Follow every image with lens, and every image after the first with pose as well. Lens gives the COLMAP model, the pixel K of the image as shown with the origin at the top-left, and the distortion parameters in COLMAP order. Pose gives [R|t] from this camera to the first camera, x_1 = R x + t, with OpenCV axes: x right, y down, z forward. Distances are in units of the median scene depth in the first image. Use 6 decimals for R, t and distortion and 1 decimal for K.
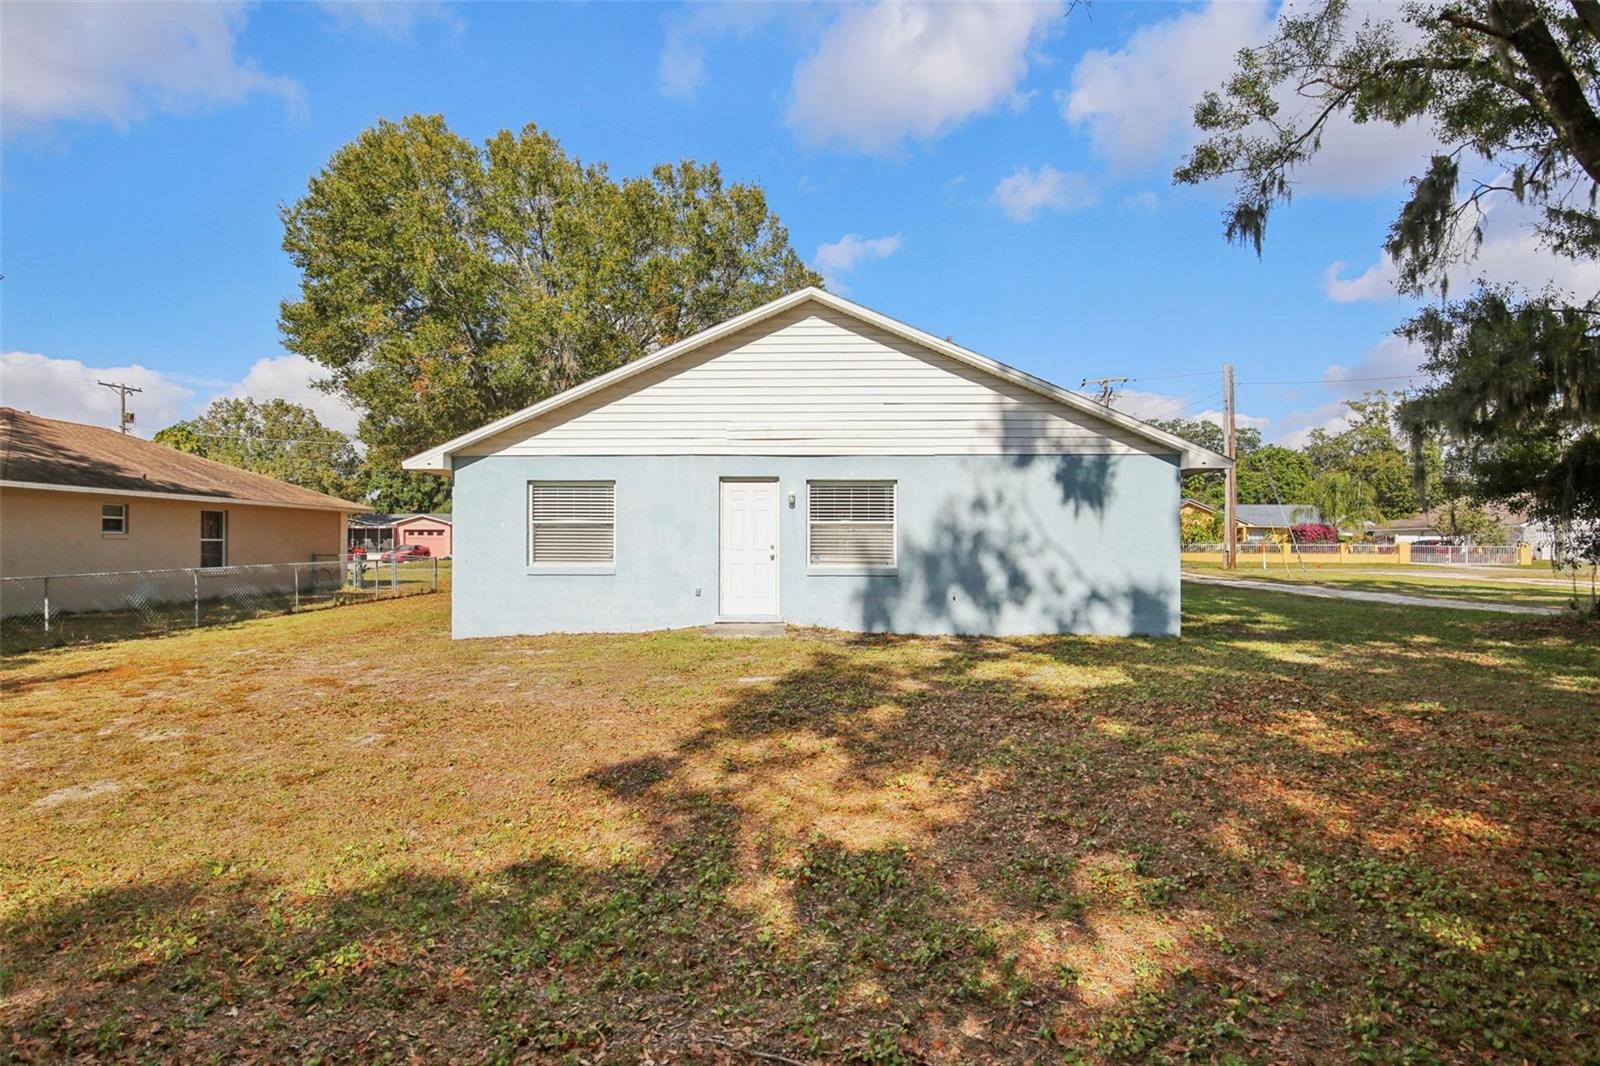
lens RADIAL K [[830.9, 0, 798.4], [0, 830.9, 540.5], [0, 0, 1]] dist [0.003776, -0.001817]
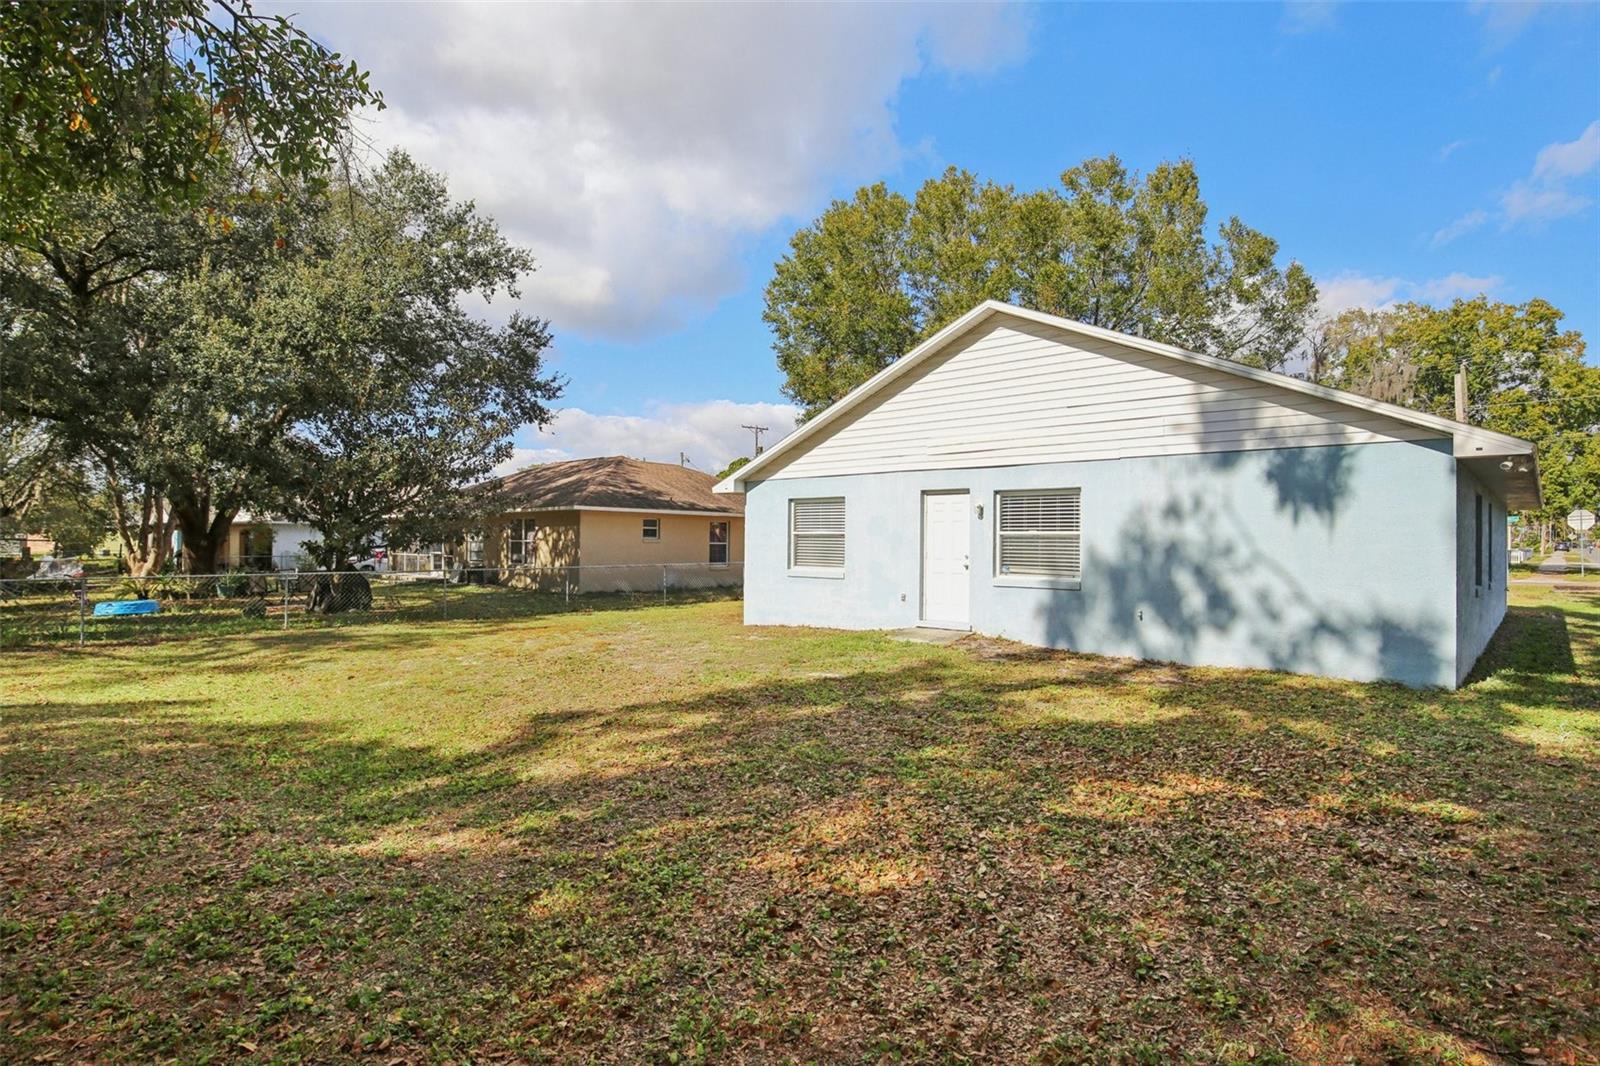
lens RADIAL K [[830.9, 0, 775.3], [0, 830.9, 506.0], [0, 0, 1]] dist [0.003776, -0.001817]
pose [[0.759022, -0.024514, -0.650603, 0.470168], [-0.003234, 0.999137, -0.041419, -0.011867], [0.651057, 0.033542, 0.758288, 0.066817]]
